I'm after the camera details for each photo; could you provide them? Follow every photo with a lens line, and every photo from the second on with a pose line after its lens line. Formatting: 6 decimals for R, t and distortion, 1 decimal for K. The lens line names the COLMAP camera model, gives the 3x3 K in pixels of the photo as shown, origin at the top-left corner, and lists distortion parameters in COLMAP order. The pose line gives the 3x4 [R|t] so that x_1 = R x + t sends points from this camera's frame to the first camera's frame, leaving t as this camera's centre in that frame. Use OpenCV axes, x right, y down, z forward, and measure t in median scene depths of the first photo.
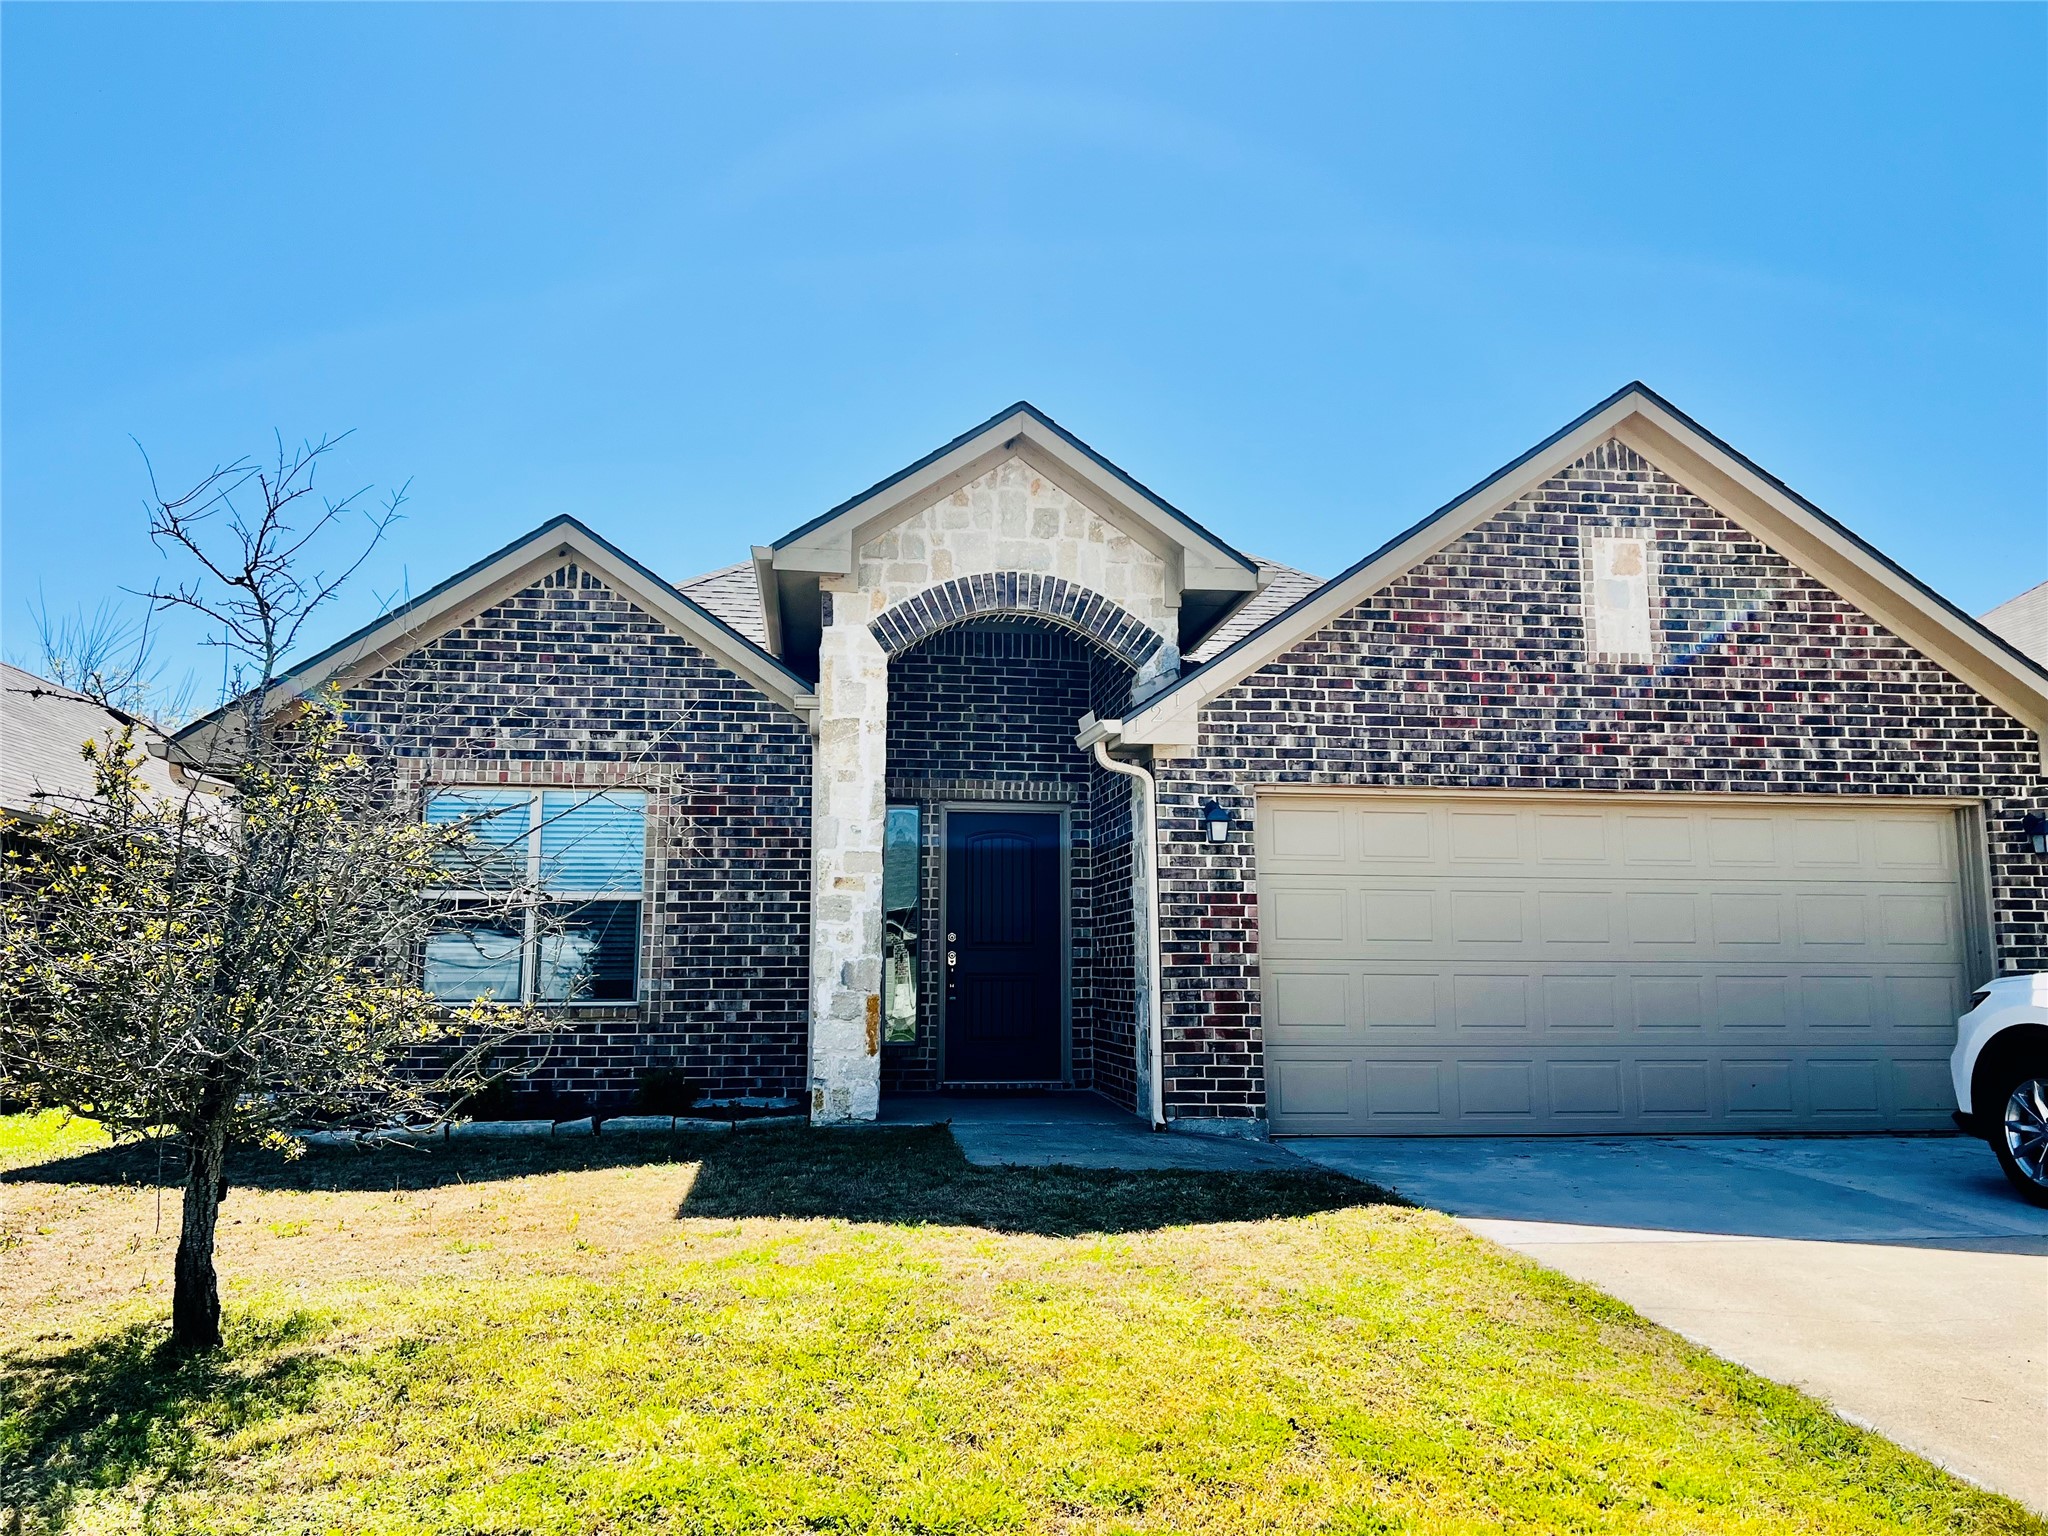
lens RADIAL K [[1538.0, 0, 926.0], [0, 1538.0, 725.5], [0, 0, 1]] dist [0.050490, -0.058404]
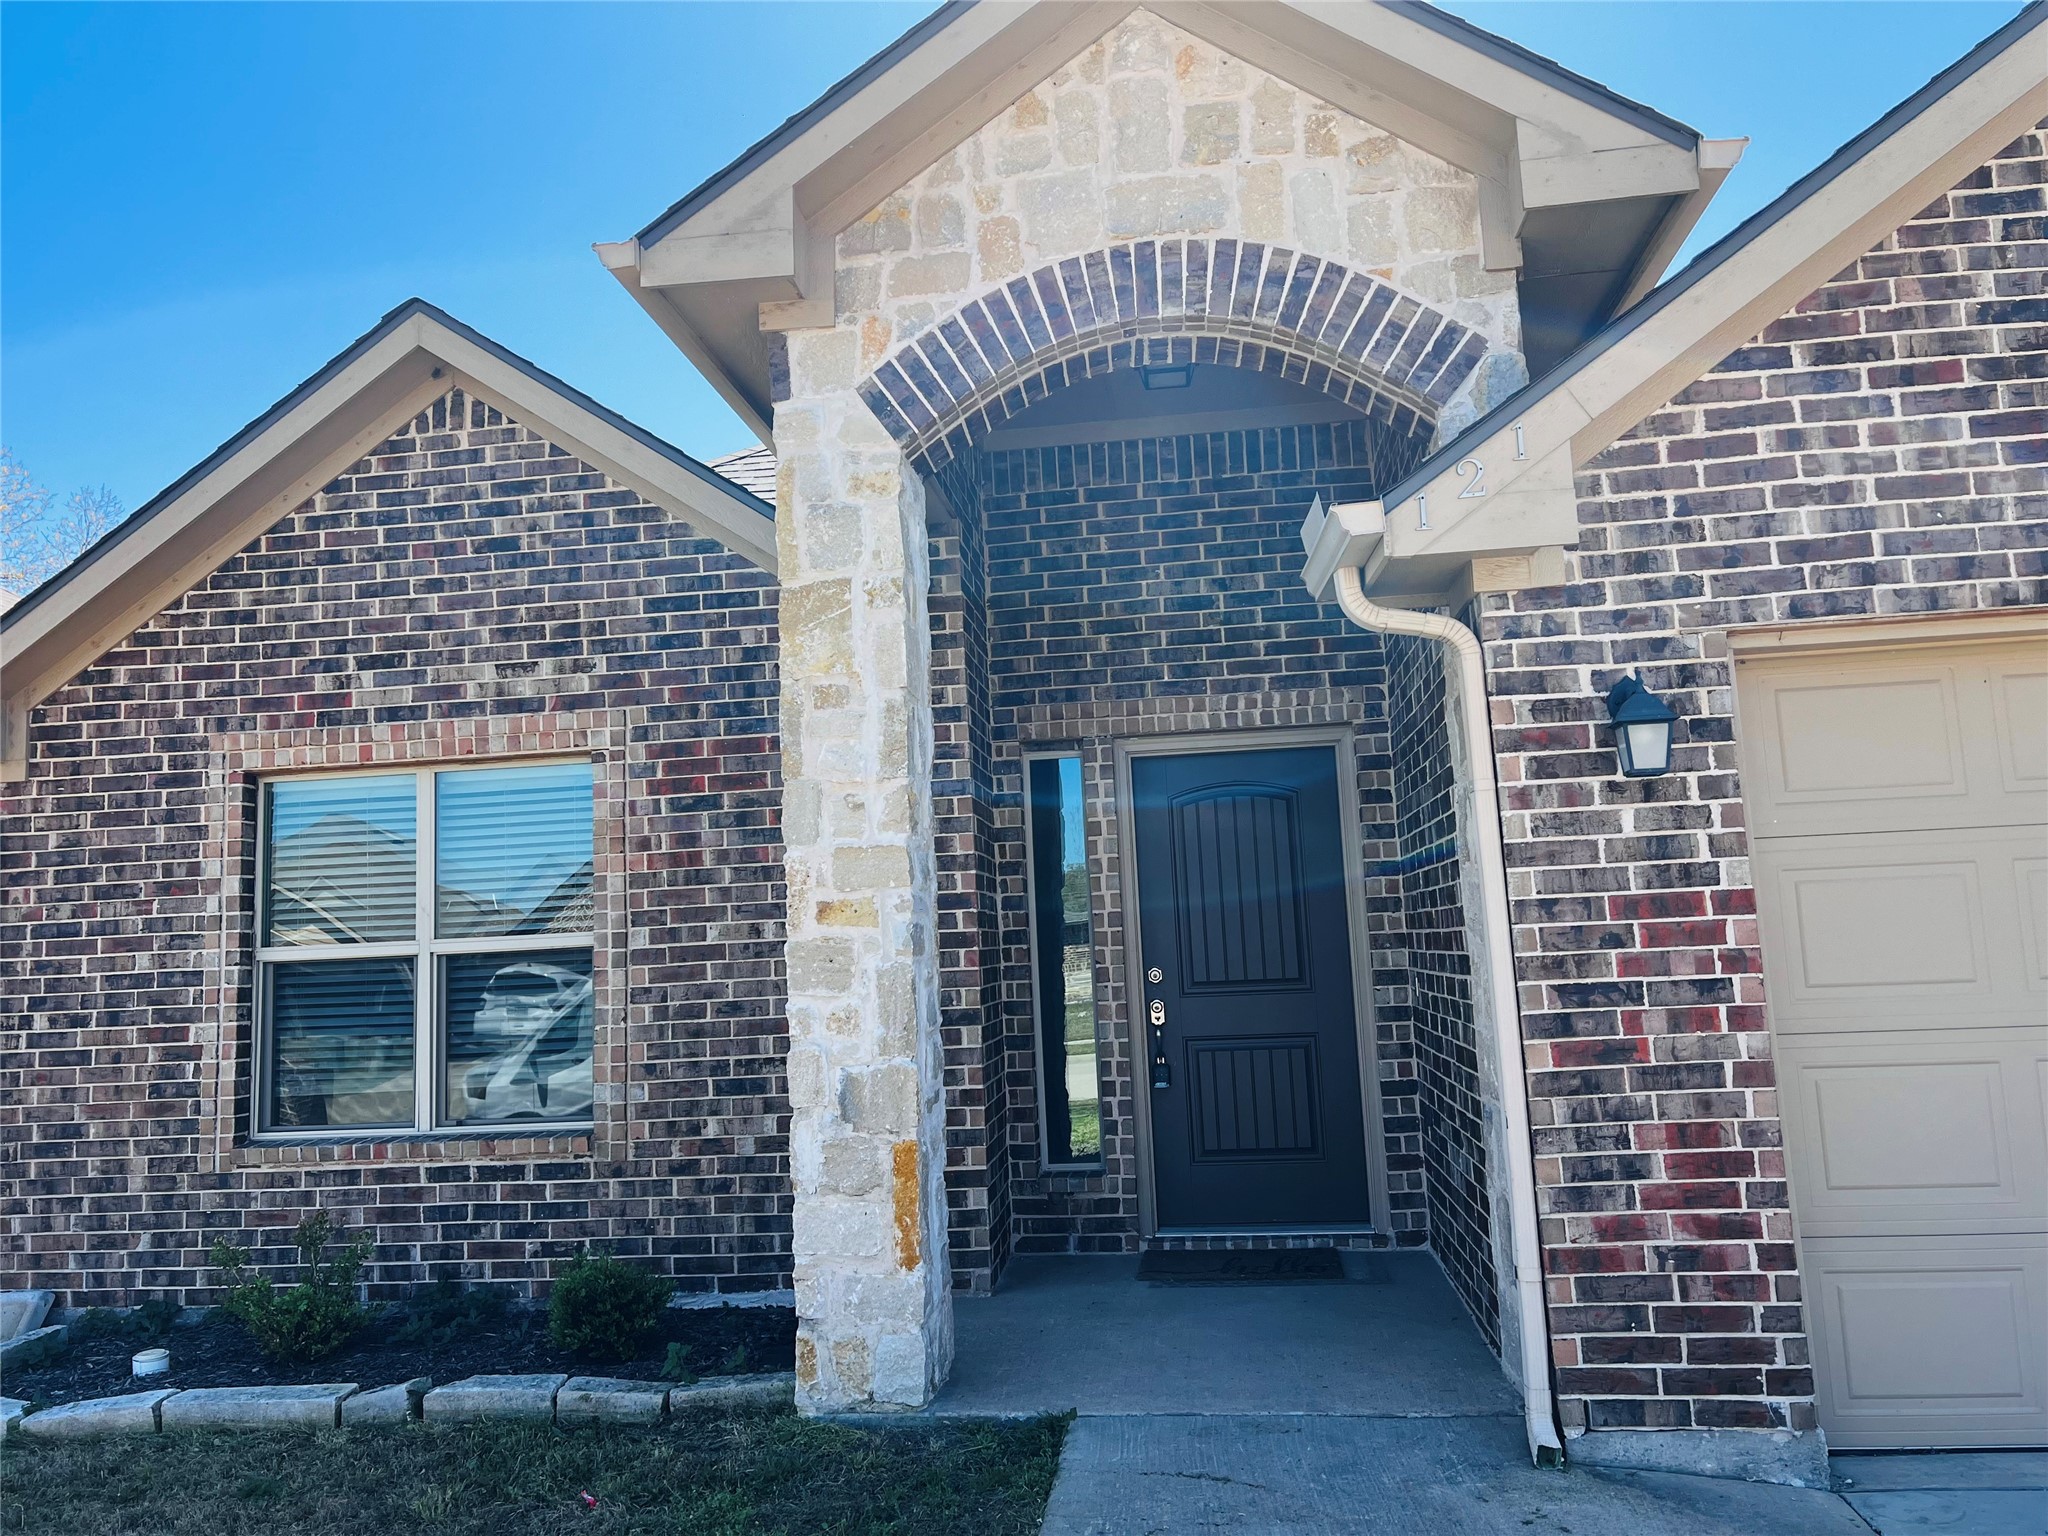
lens RADIAL K [[1538.0, 0, 984.6], [0, 1538.0, 748.7], [0, 0, 1]] dist [0.050490, -0.058404]
pose [[0.974779, -0.076606, -0.209613, 0.095122], [0.083634, 0.996186, 0.024862, 0.040290], [0.206909, -0.041766, 0.977468, 0.508881]]
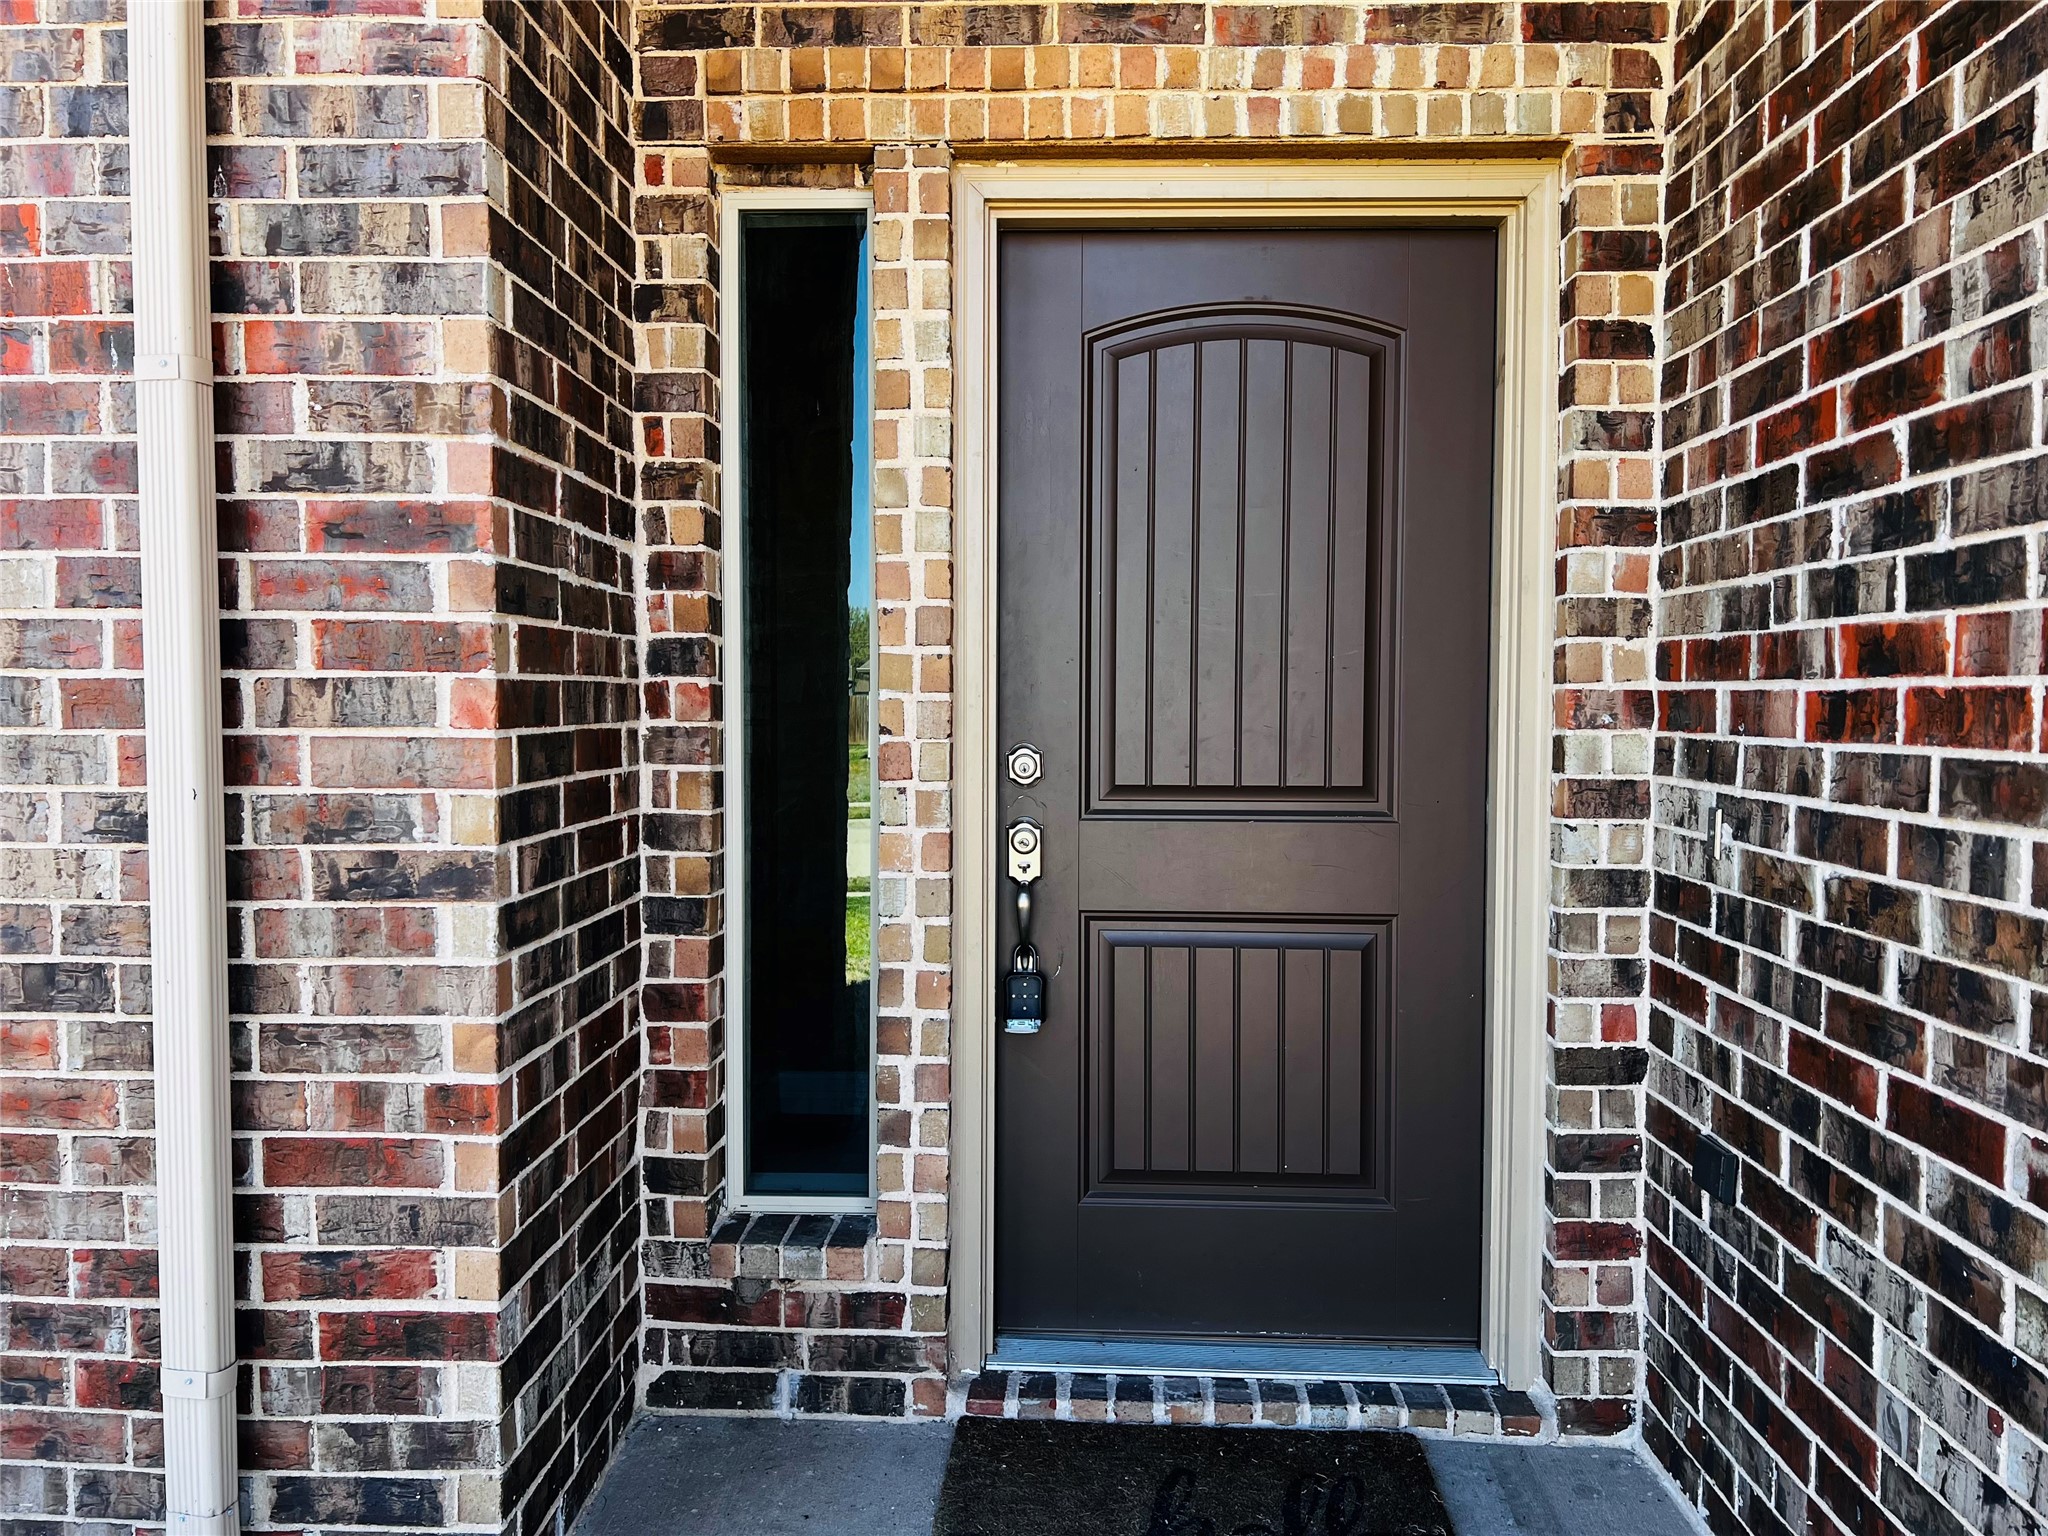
lens RADIAL K [[1538.0, 0, 1044.8], [0, 1538.0, 753.6], [0, 0, 1]] dist [0.050490, -0.058404]
pose [[0.994807, 0.001493, -0.101766, 0.051681], [0.018008, 0.981535, 0.190434, 0.105977], [0.100171, -0.191277, 0.976411, 0.902264]]
